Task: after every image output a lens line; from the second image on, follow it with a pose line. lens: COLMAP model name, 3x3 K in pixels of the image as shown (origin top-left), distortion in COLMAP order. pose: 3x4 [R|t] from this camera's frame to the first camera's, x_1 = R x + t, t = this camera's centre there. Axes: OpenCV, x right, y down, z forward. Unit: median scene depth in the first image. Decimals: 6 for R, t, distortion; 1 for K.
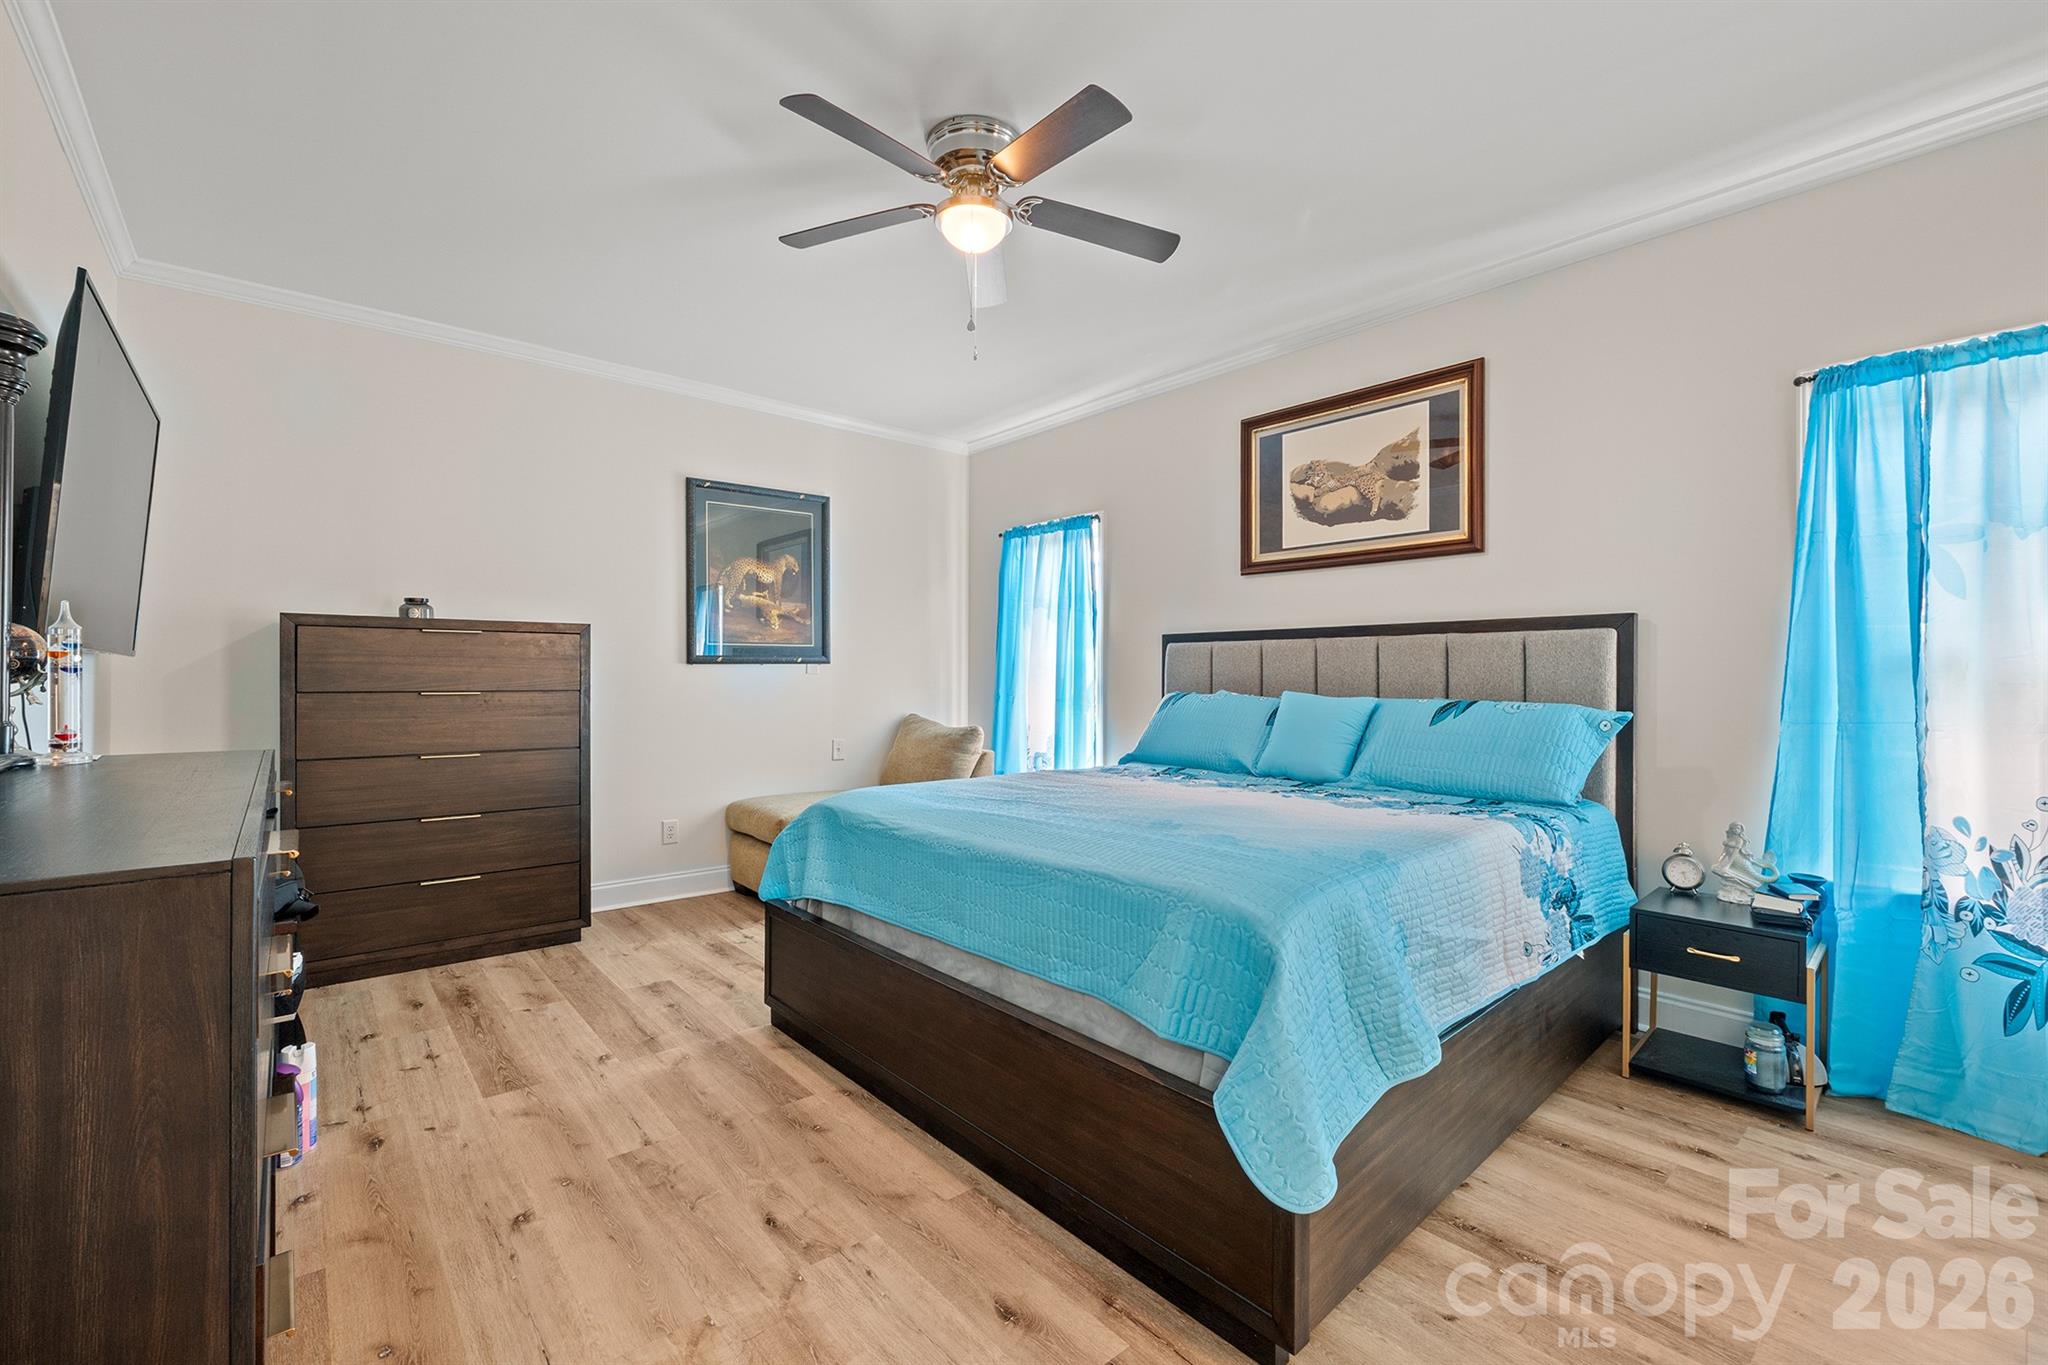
lens RADIAL K [[882.3, 0, 1068.6], [0, 882.3, 673.4], [0, 0, 1]] dist [0.017267, -0.000108]
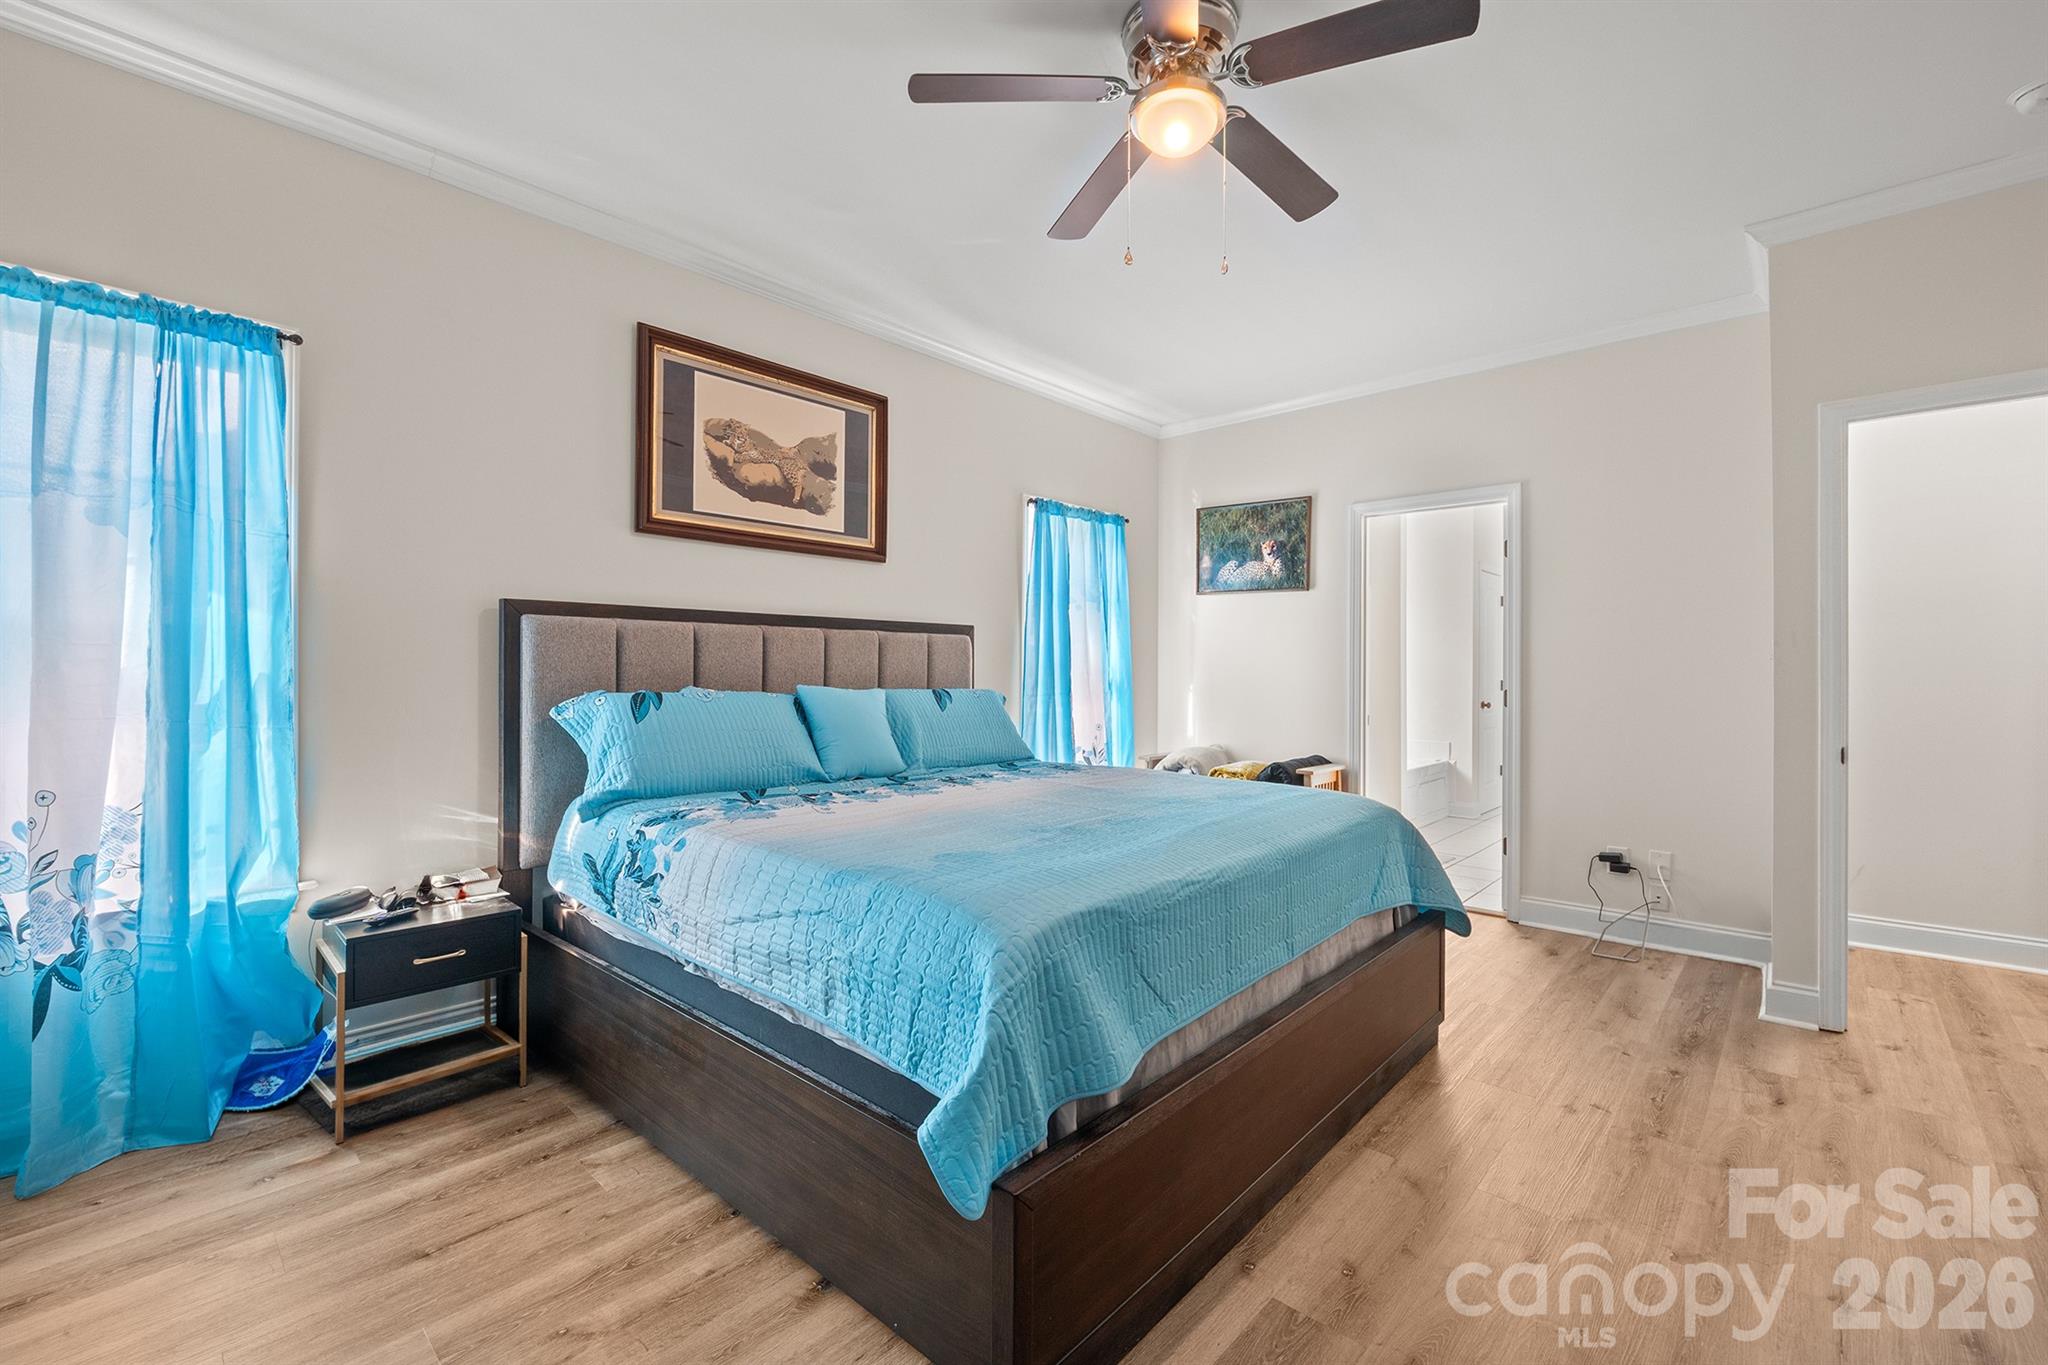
lens RADIAL K [[857.1, 0, 1031.6], [0, 857.1, 668.1], [0, 0, 1]] dist [-0.004236, -0.000530]
pose [[-0.094934, 0.010266, 0.995431, -0.604591], [0.006075, 0.999934, -0.009733, 0.012024], [-0.995465, 0.005123, -0.094990, 0.828987]]
